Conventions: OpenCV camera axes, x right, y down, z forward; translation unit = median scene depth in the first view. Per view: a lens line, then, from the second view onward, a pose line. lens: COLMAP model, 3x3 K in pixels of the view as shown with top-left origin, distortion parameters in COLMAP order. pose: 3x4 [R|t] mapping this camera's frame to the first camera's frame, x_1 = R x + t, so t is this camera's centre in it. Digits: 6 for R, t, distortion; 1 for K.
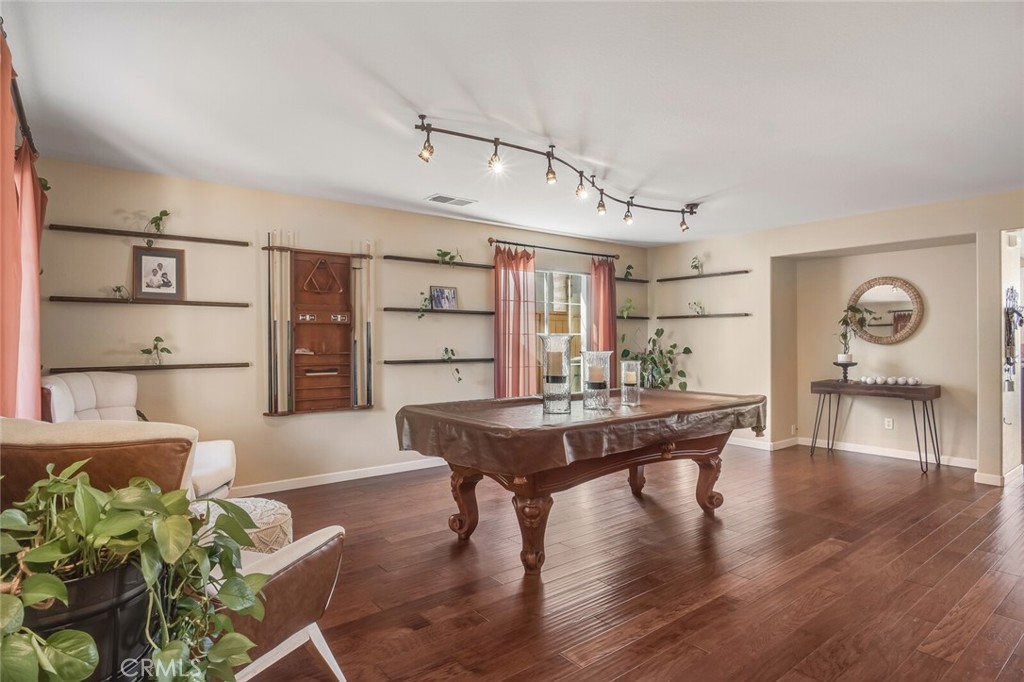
lens RADIAL K [[555.5, 0, 516.4], [0, 555.5, 344.5], [0, 0, 1]] dist [-0.032532, 0.001118]
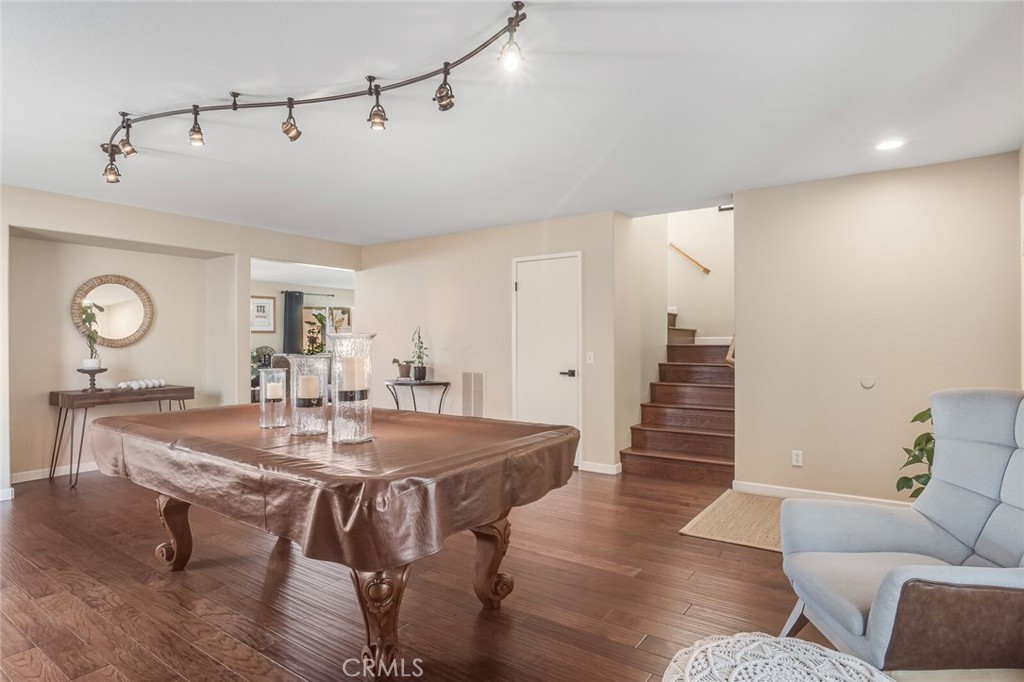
lens RADIAL K [[555.5, 0, 516.4], [0, 555.5, 344.5], [0, 0, 1]] dist [-0.032532, 0.001118]
pose [[-0.298310, 0.003474, 0.954463, -0.419288], [0.007227, 0.999973, -0.001381, 0.001094], [-0.954442, 0.006486, -0.298327, 0.631229]]
